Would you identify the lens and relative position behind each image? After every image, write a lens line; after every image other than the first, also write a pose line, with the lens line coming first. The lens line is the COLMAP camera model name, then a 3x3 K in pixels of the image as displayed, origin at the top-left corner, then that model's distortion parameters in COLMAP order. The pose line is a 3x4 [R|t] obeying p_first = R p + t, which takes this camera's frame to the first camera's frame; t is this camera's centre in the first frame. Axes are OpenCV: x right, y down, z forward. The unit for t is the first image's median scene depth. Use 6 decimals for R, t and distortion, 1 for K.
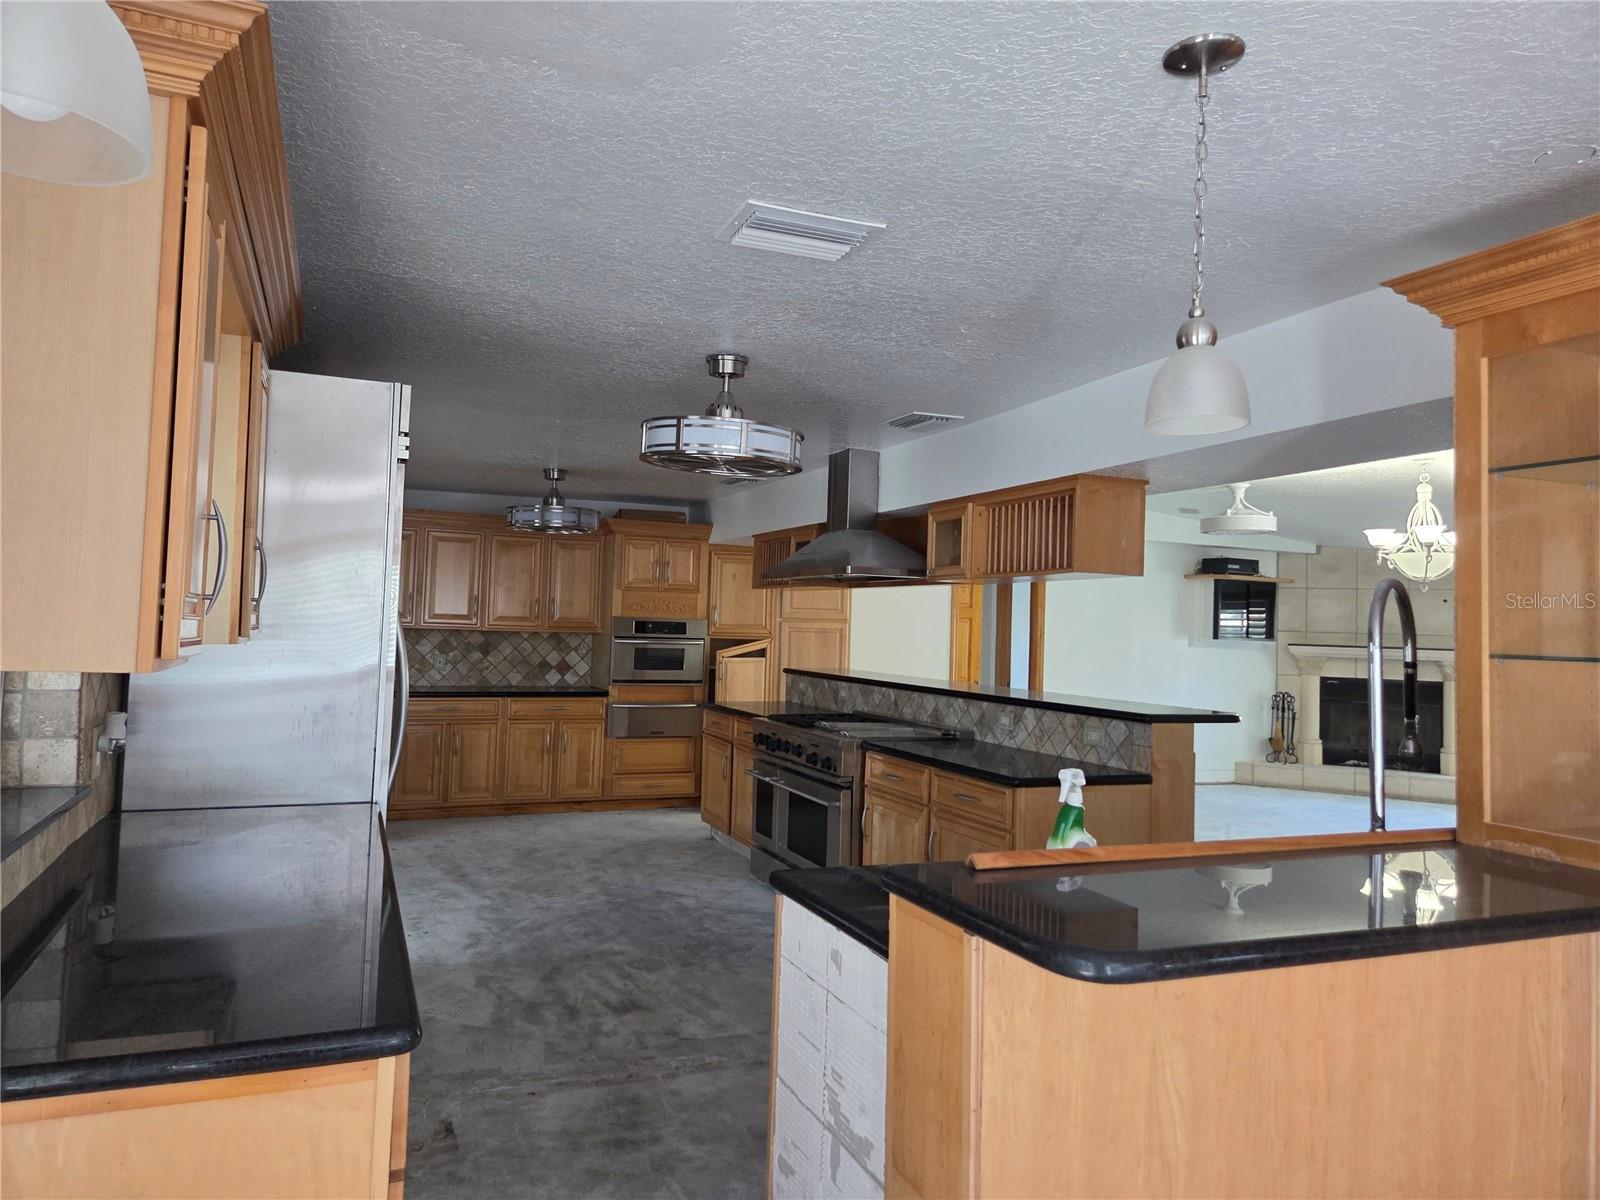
lens RADIAL K [[1072.1, 0, 796.0], [0, 1072.1, 569.8], [0, 0, 1]] dist [0.073035, -0.067708]
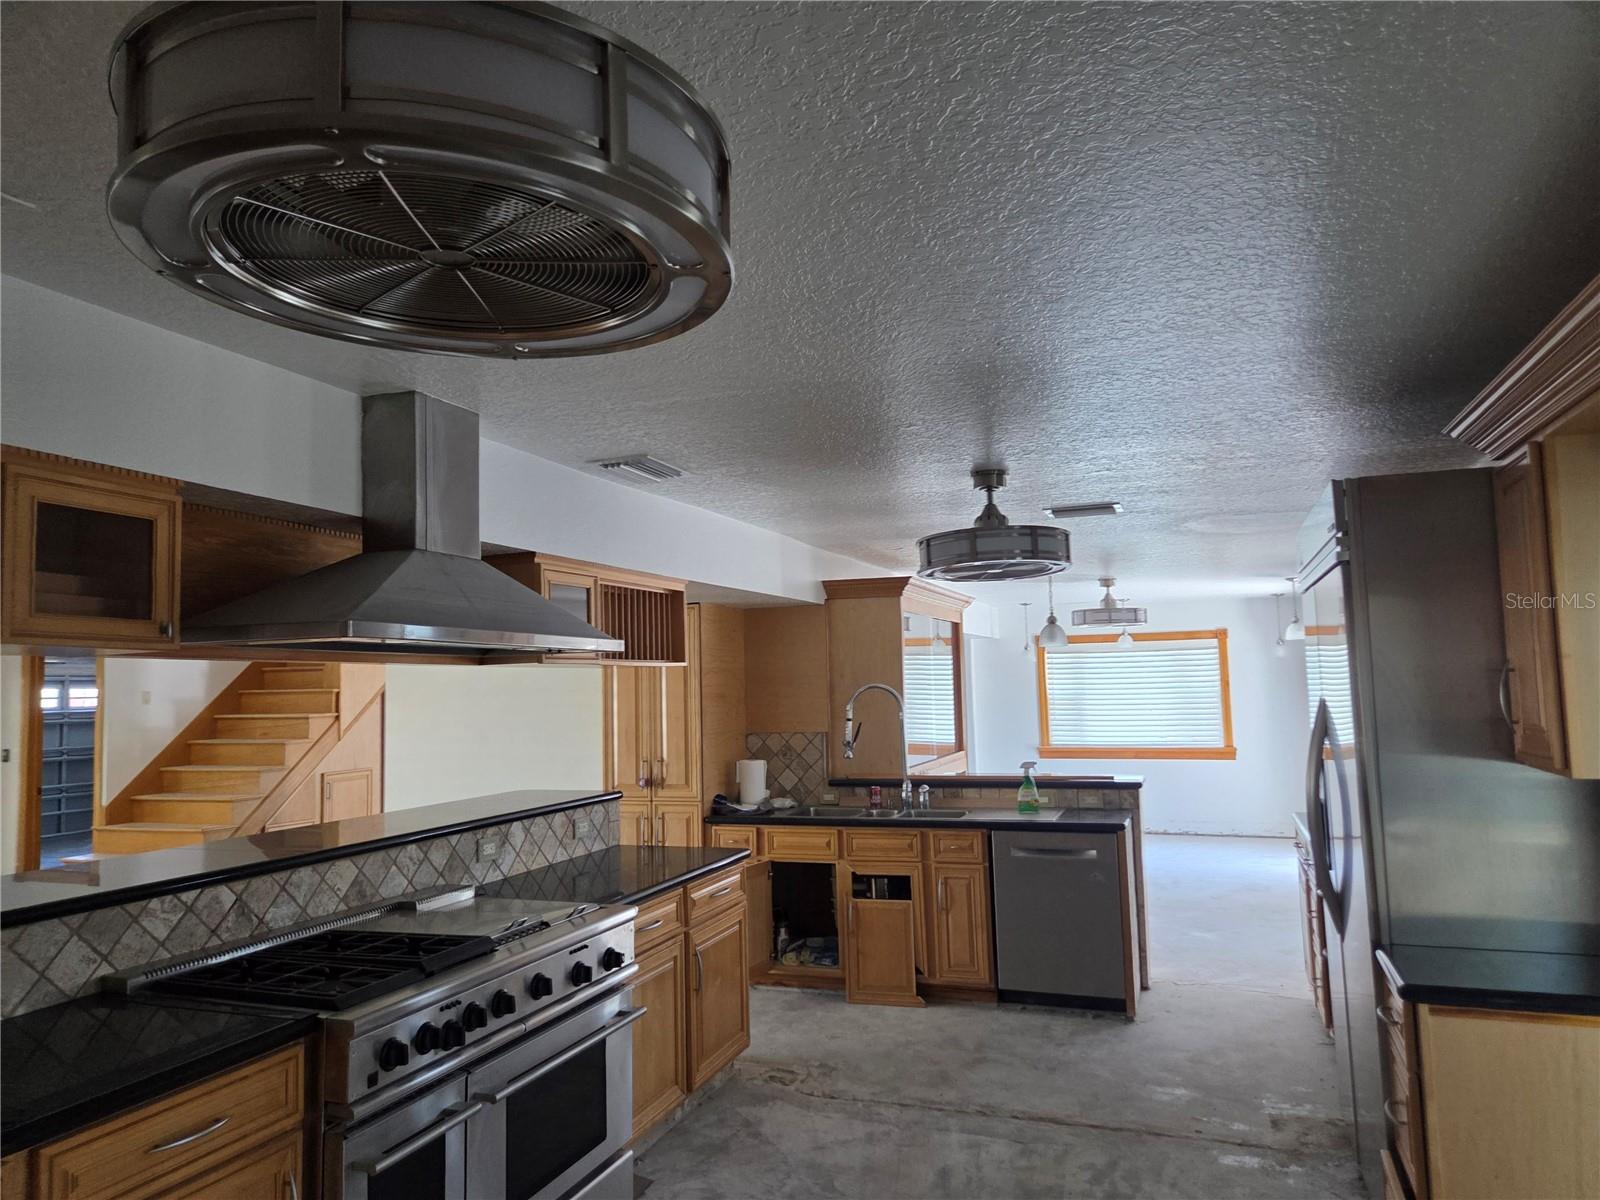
lens RADIAL K [[1075.3, 0, 795.3], [0, 1075.3, 612.3], [0, 0, 1]] dist [0.059525, -0.059183]
pose [[-0.721089, 0.032306, 0.692089, -0.334590], [-0.038230, 0.995535, -0.086303, 0.022446], [-0.691787, -0.088691, -0.716634, 0.966828]]
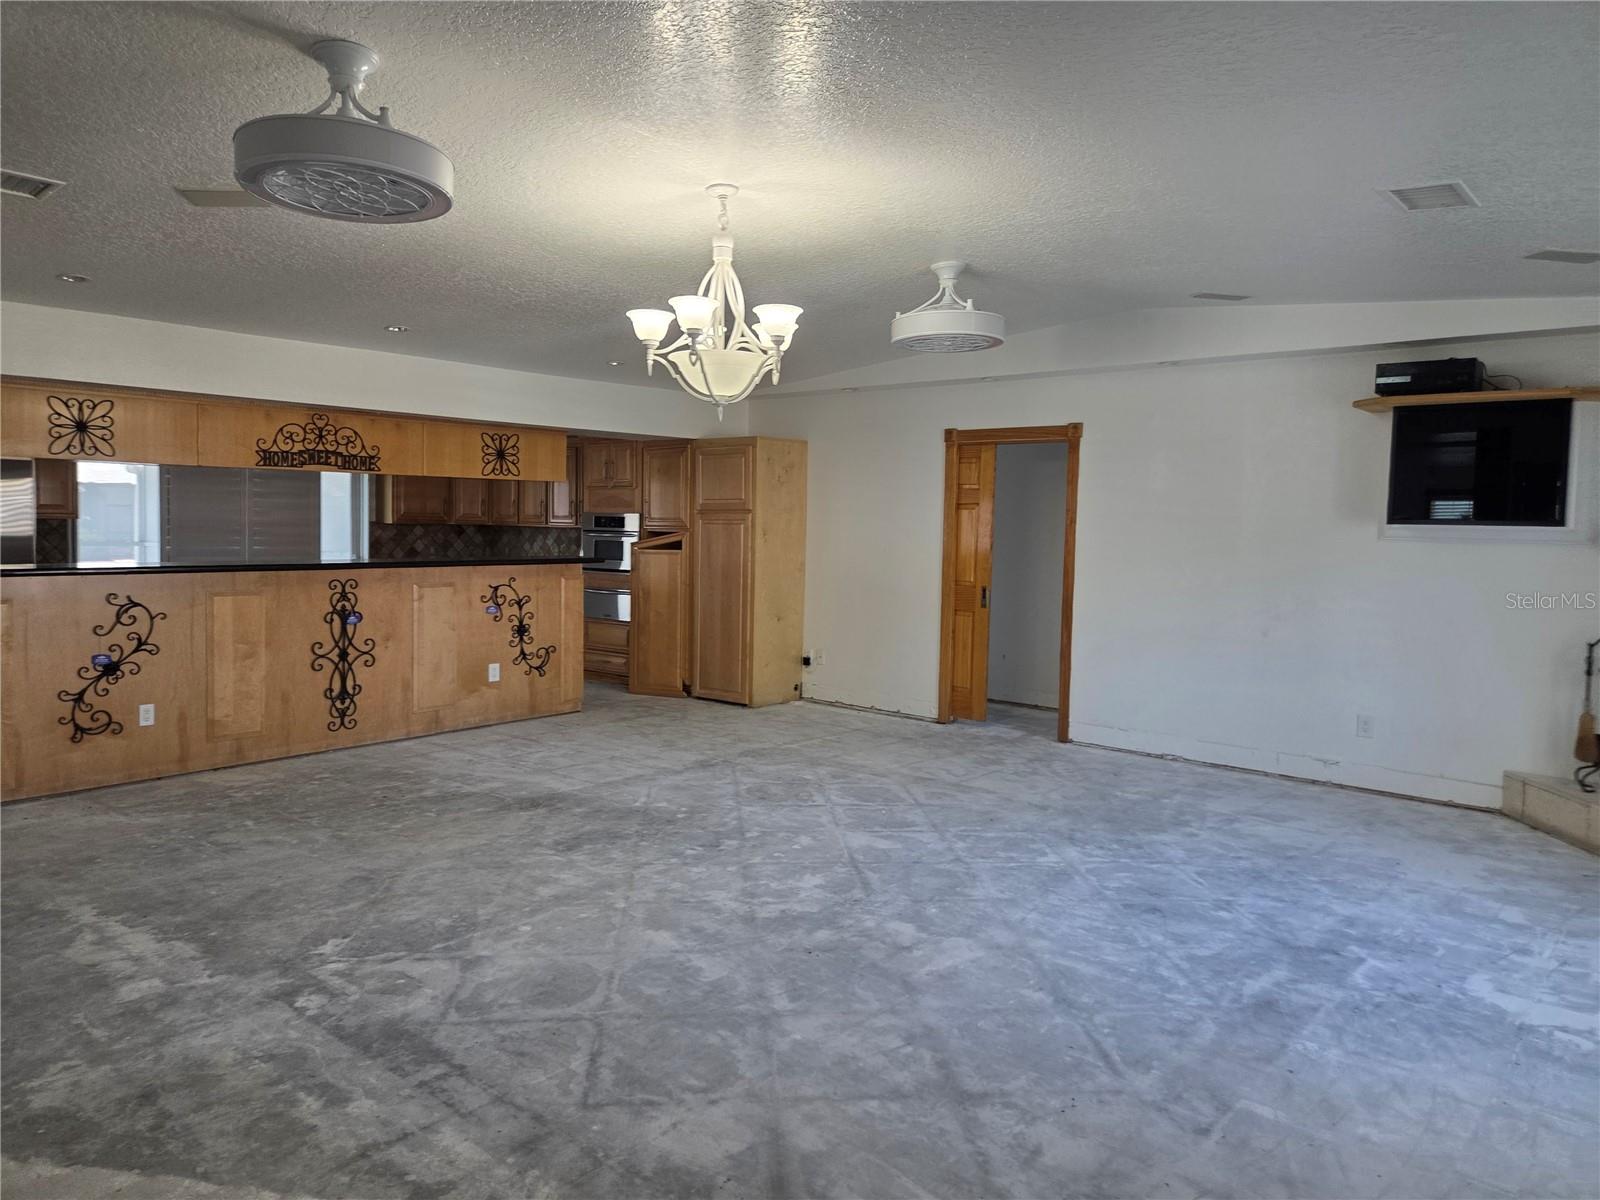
lens RADIAL K [[1098.5, 0, 839.2], [0, 1098.5, 559.1], [0, 0, 1]] dist [0.075512, -0.071158]
pose [[0.476662, 0.011131, -0.879016, 1.100350], [0.040813, 0.998561, 0.034777, 0.068486], [0.878139, -0.052452, 0.475522, 0.743121]]
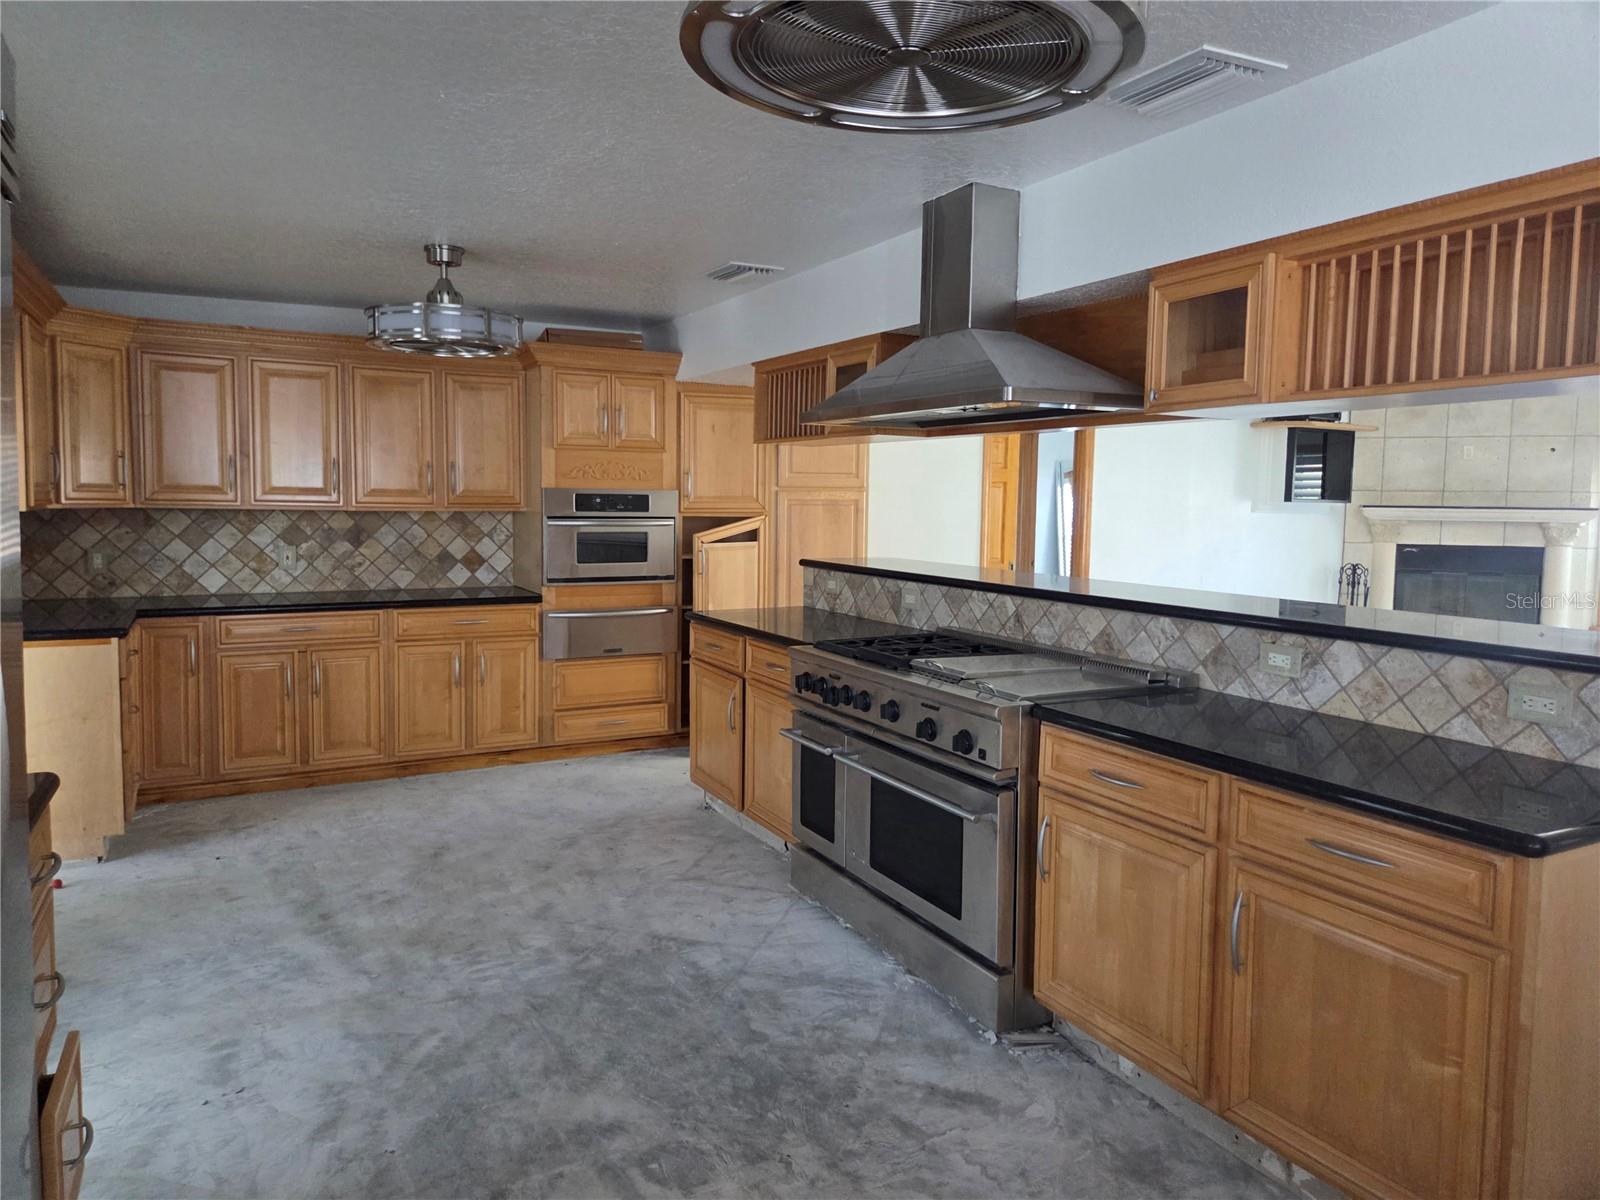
lens RADIAL K [[1072.1, 0, 796.0], [0, 1072.1, 569.8], [0, 0, 1]] dist [0.073035, -0.067708]
pose [[0.996366, -0.022720, 0.082094, -0.071777], [0.012425, 0.992229, 0.123805, 0.013134], [-0.084269, -0.122335, 0.988905, 0.318470]]
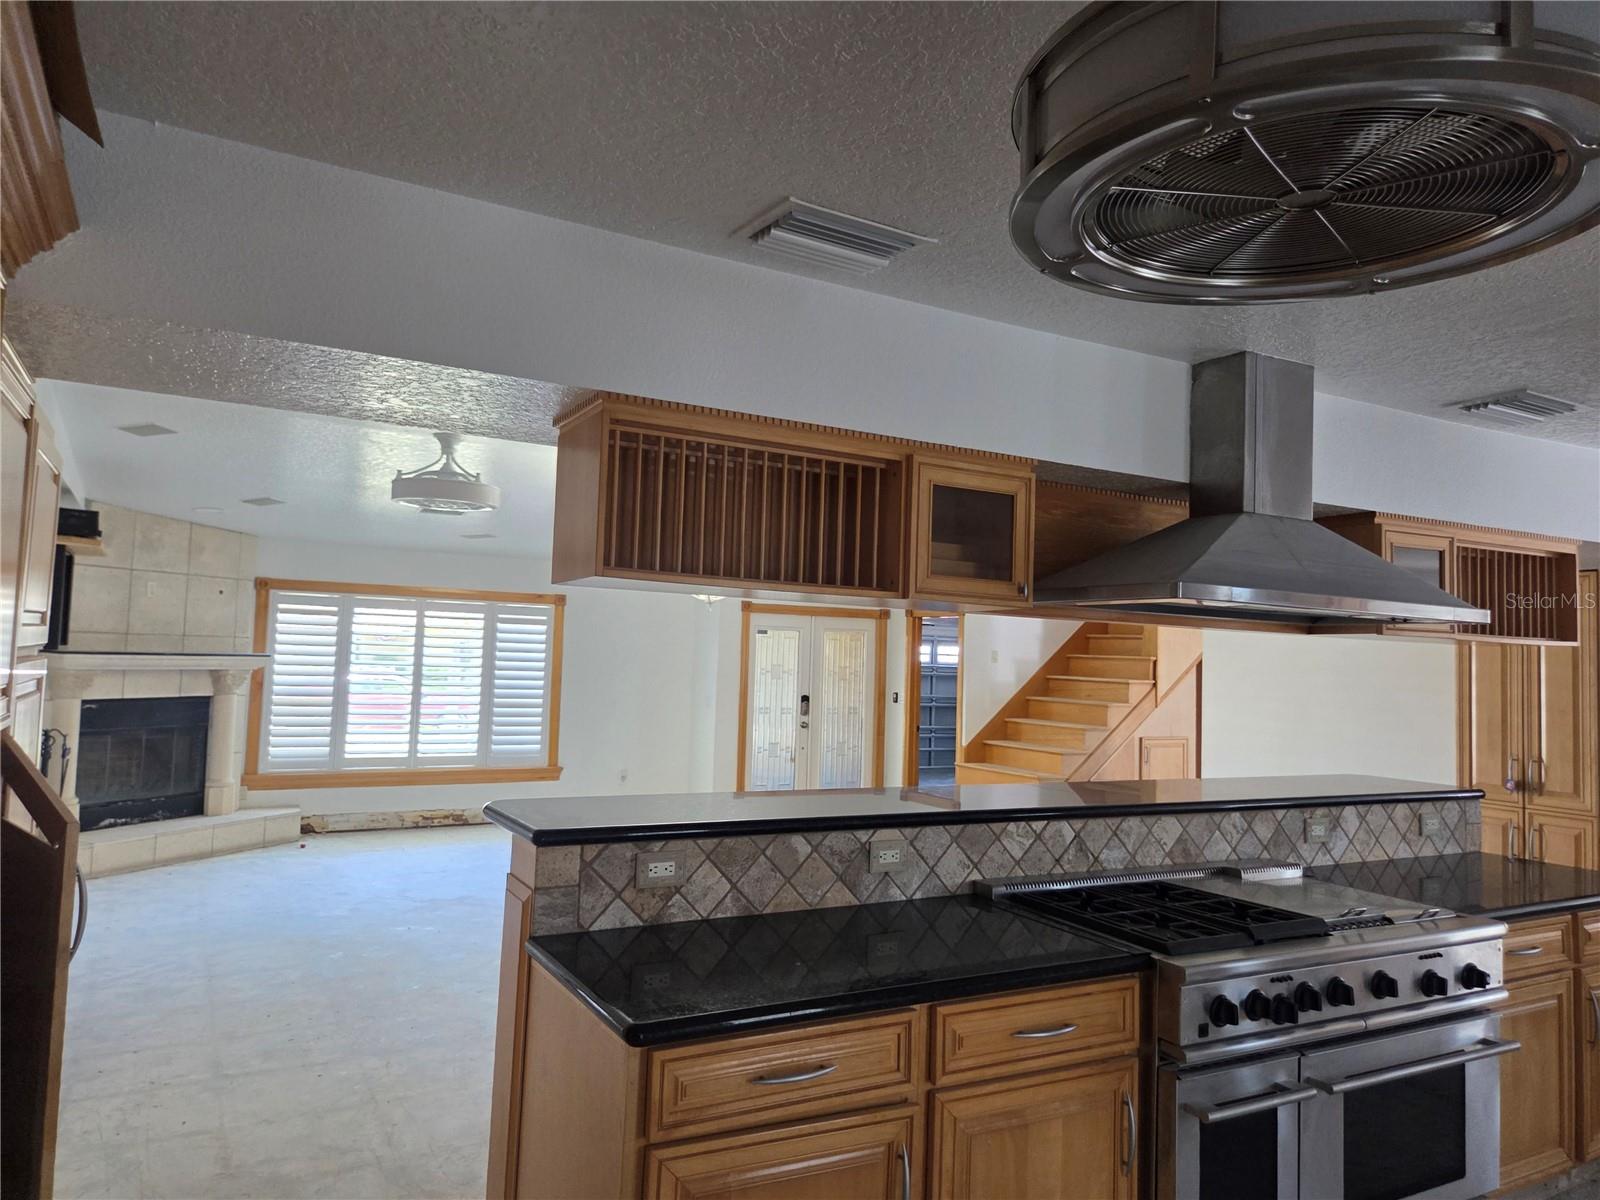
lens RADIAL K [[1084.8, 0, 800.0], [0, 1084.8, 600.0], [0, 0, 1]] dist [0.073921, -0.062362]
pose [[-0.096226, 0.018370, 0.995190, -0.339439], [-0.089037, 0.995663, -0.026988, 0.027023], [-0.991369, -0.091206, -0.094173, 0.974238]]
